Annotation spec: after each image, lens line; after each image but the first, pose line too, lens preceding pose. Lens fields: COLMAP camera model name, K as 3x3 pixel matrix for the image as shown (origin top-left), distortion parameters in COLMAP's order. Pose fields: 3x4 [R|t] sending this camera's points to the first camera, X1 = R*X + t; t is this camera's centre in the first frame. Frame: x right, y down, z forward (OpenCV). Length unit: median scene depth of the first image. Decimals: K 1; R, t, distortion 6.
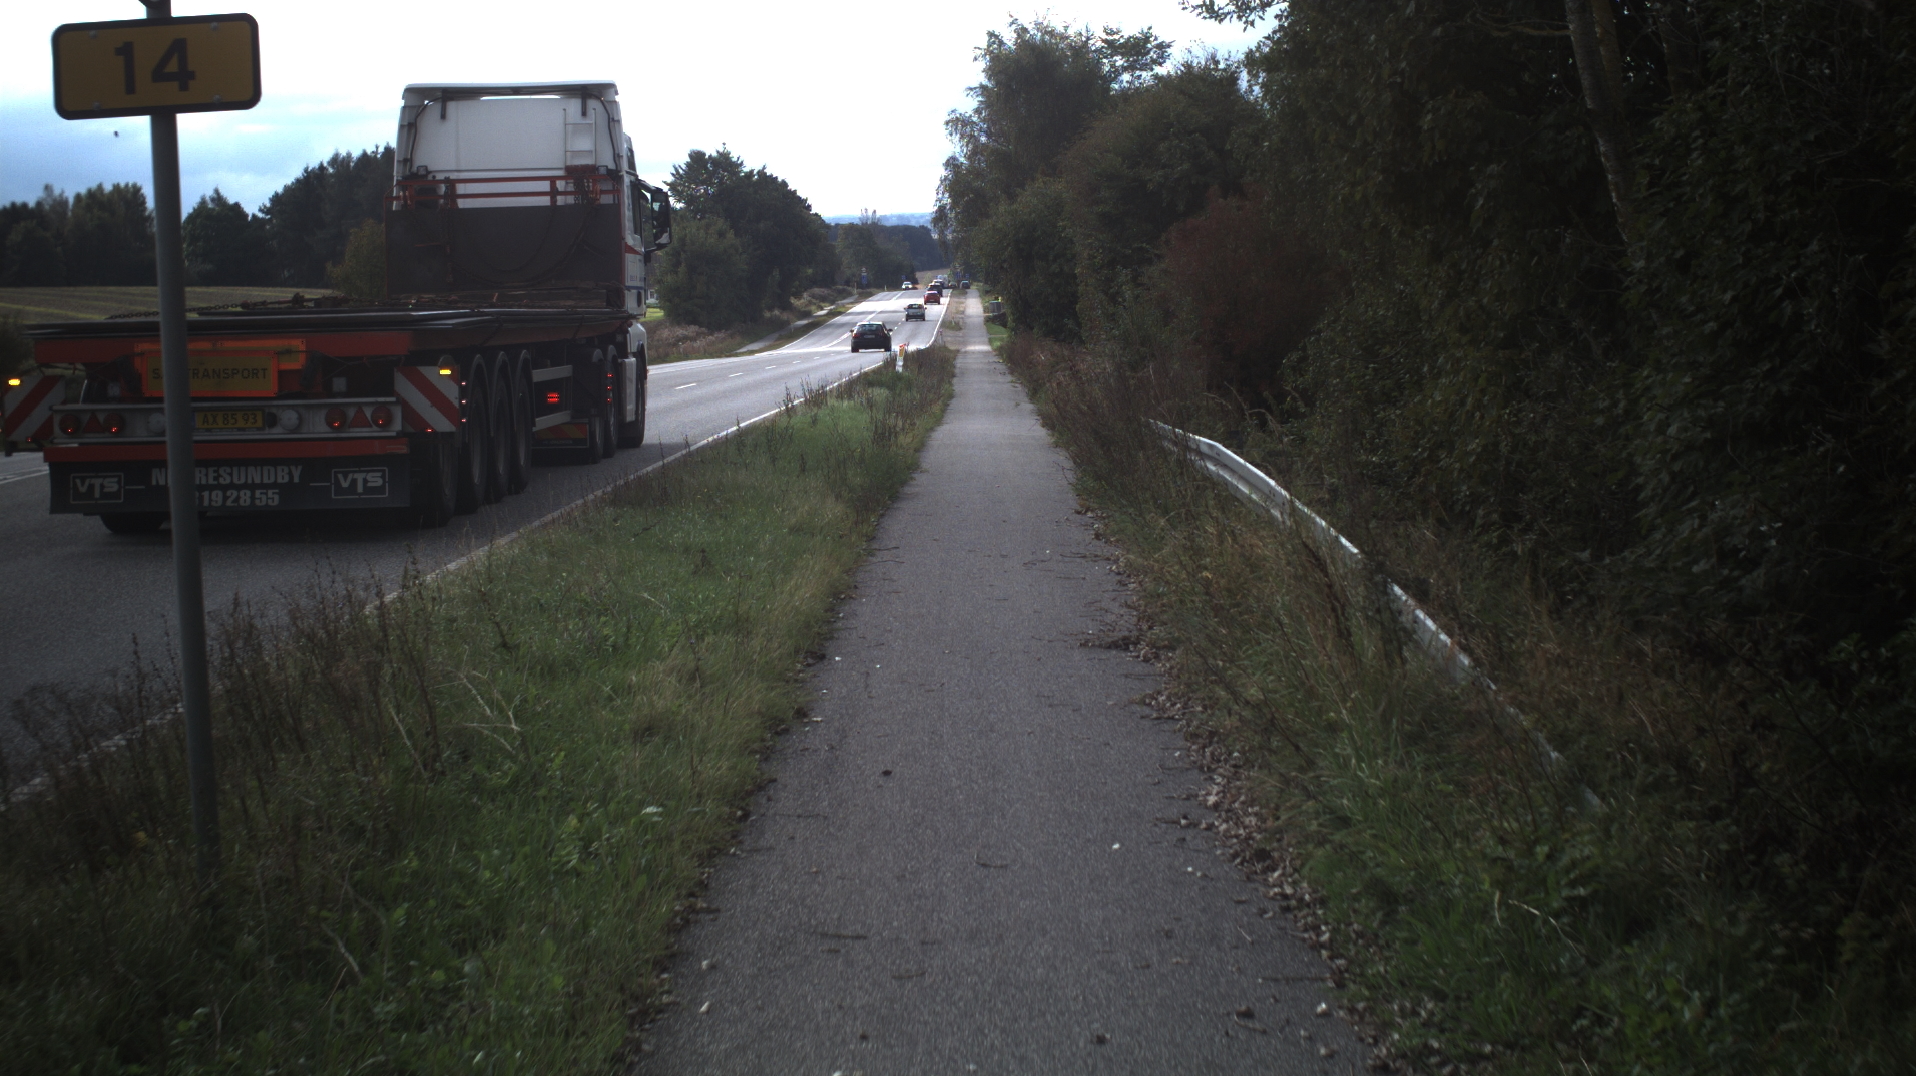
lens RADIAL K [[3199.5, 0, 958.0], [0, 3199.5, 538.0], [0, 0, 1]] dist [-0.266565, 0.124683]
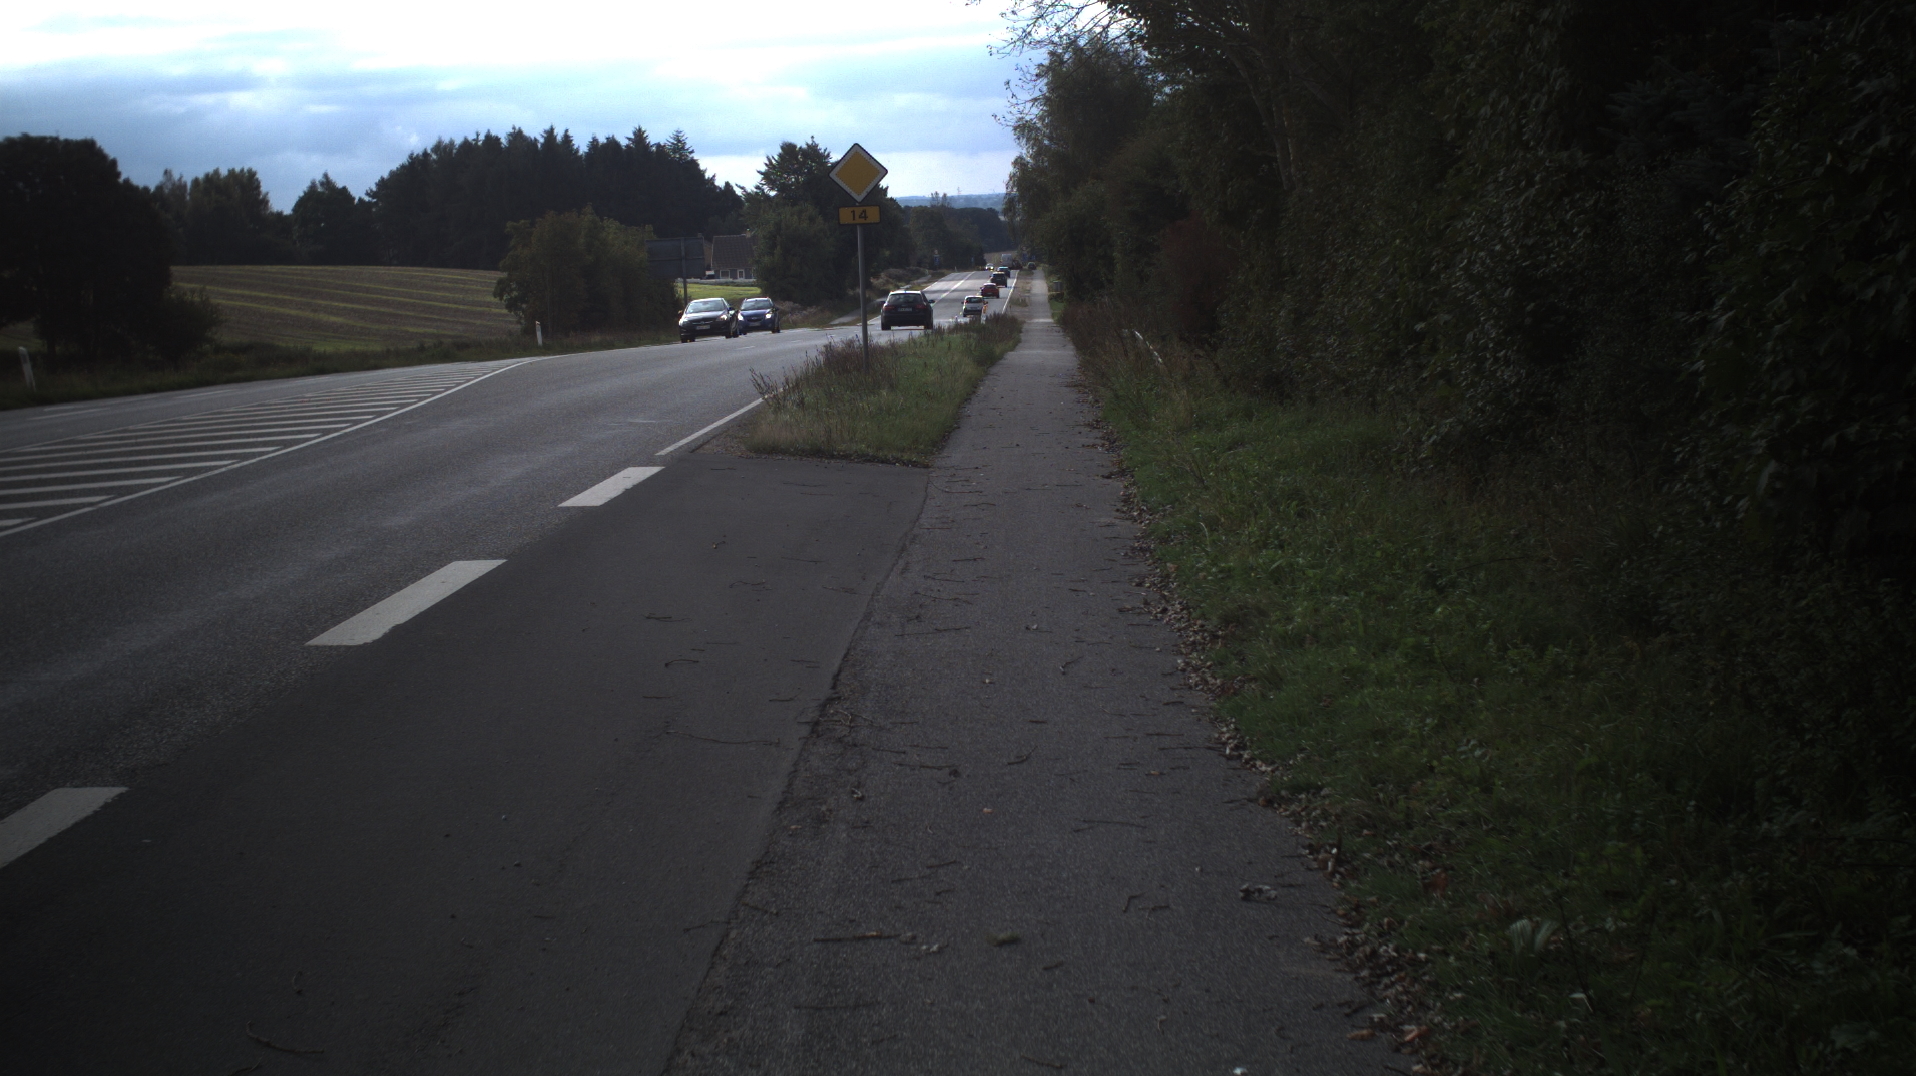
lens RADIAL K [[3199.5, 0, 958.0], [0, 3199.5, 538.0], [0, 0, 1]] dist [-0.266565, 0.124683]
pose [[0.999781, 0.003406, -0.020664, 0.000193], [-0.003286, 0.999978, 0.005840, 0.014545], [0.020684, -0.005771, 0.999769, -0.178543]]
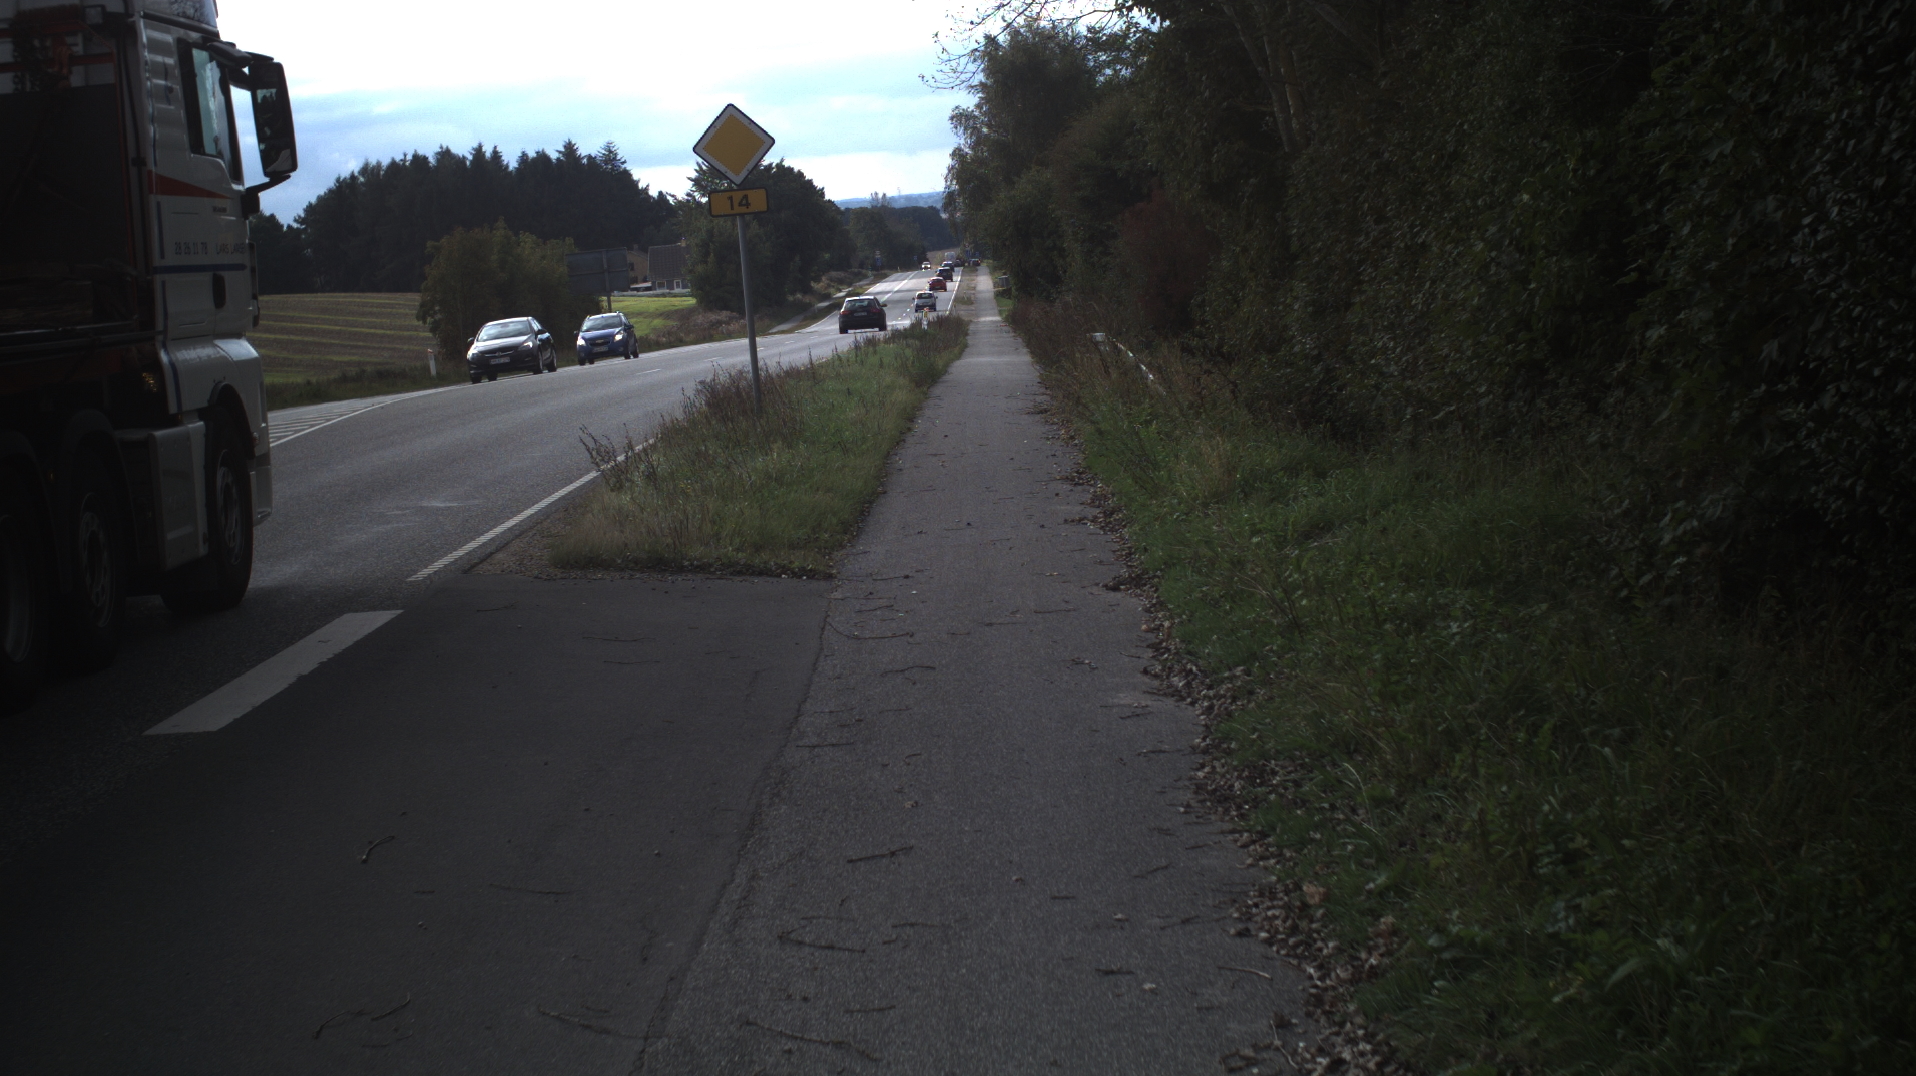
lens RADIAL K [[3199.5, 0, 958.0], [0, 3199.5, 538.0], [0, 0, 1]] dist [-0.266565, 0.124683]
pose [[0.999031, -0.043431, -0.007109, 0.000246], [0.043478, 0.999033, 0.006503, 0.009931], [0.006820, -0.006806, 0.999954, -0.118938]]
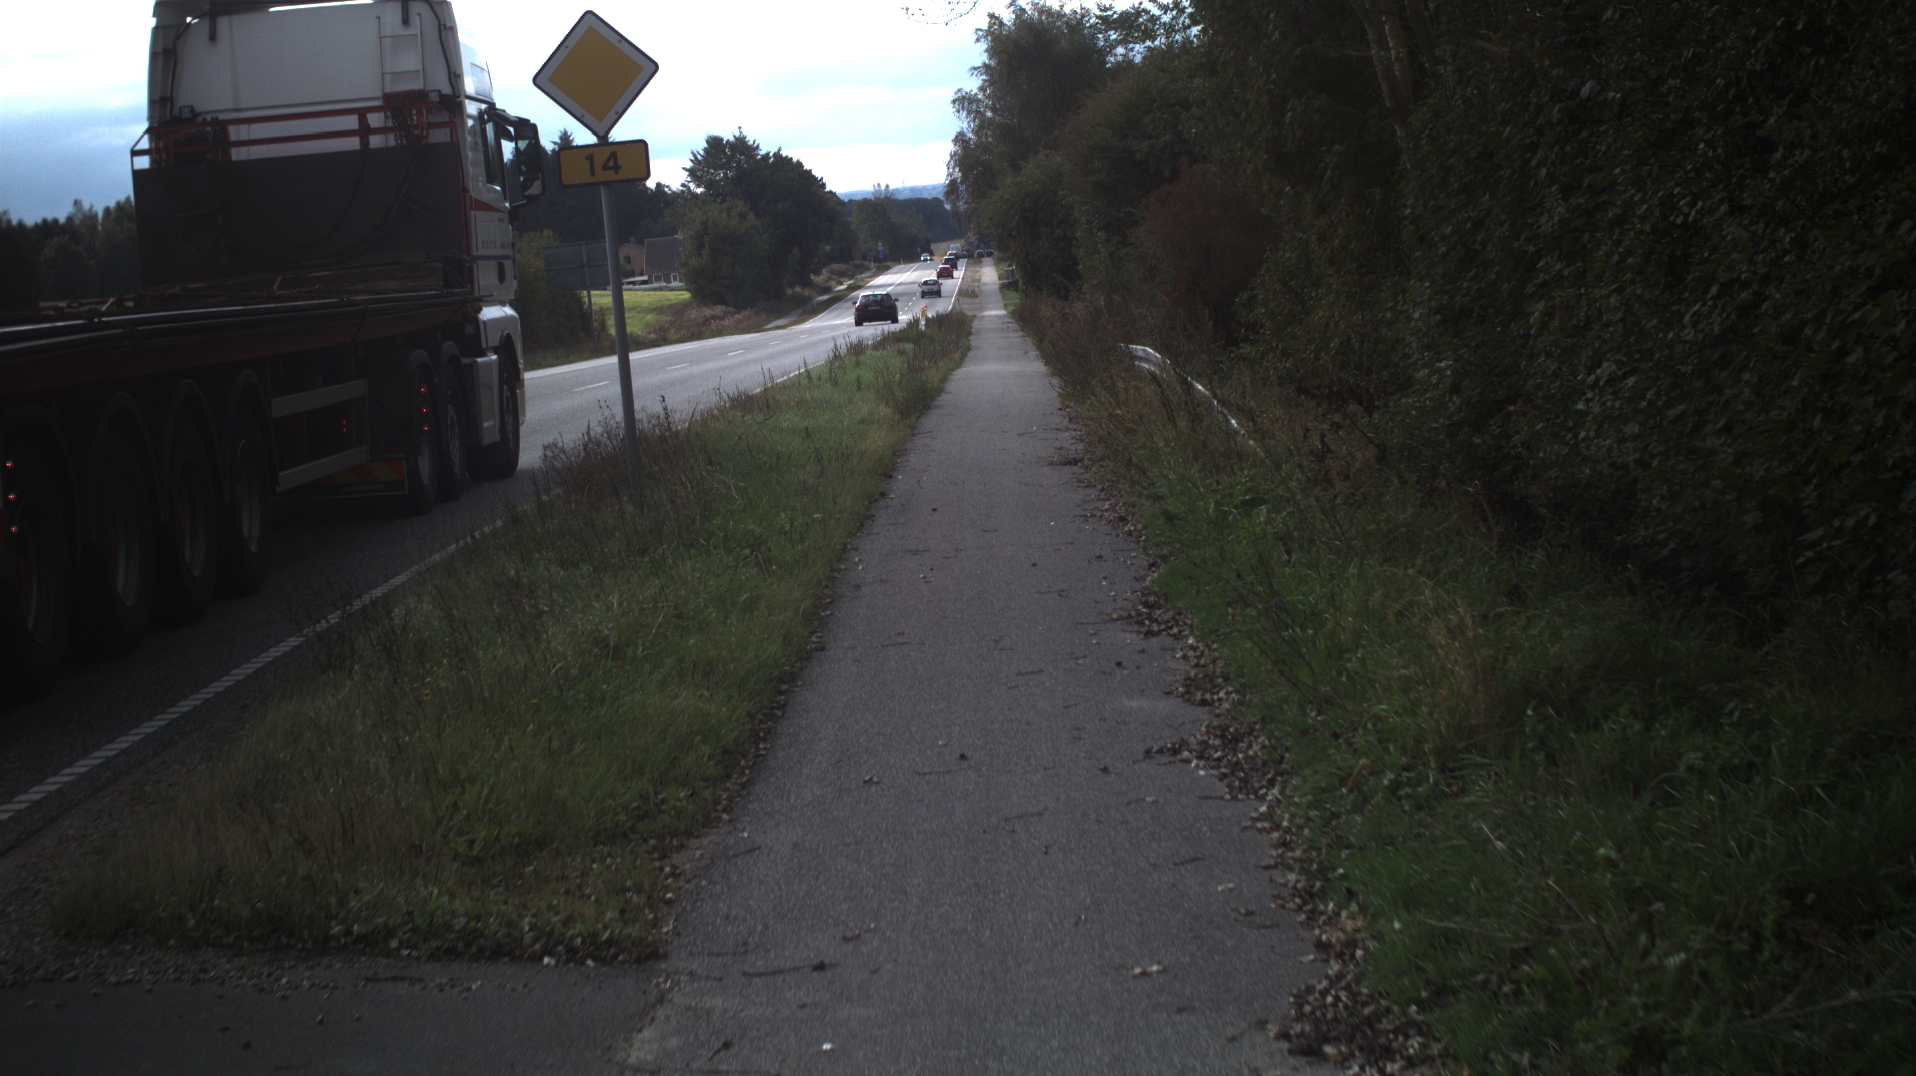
lens RADIAL K [[3199.5, 0, 958.0], [0, 3199.5, 538.0], [0, 0, 1]] dist [-0.266565, 0.124683]
pose [[0.998806, -0.047998, -0.009087, 0.000526], [0.048081, 0.998802, 0.009099, 0.005112], [0.008639, -0.009525, 0.999917, -0.059285]]
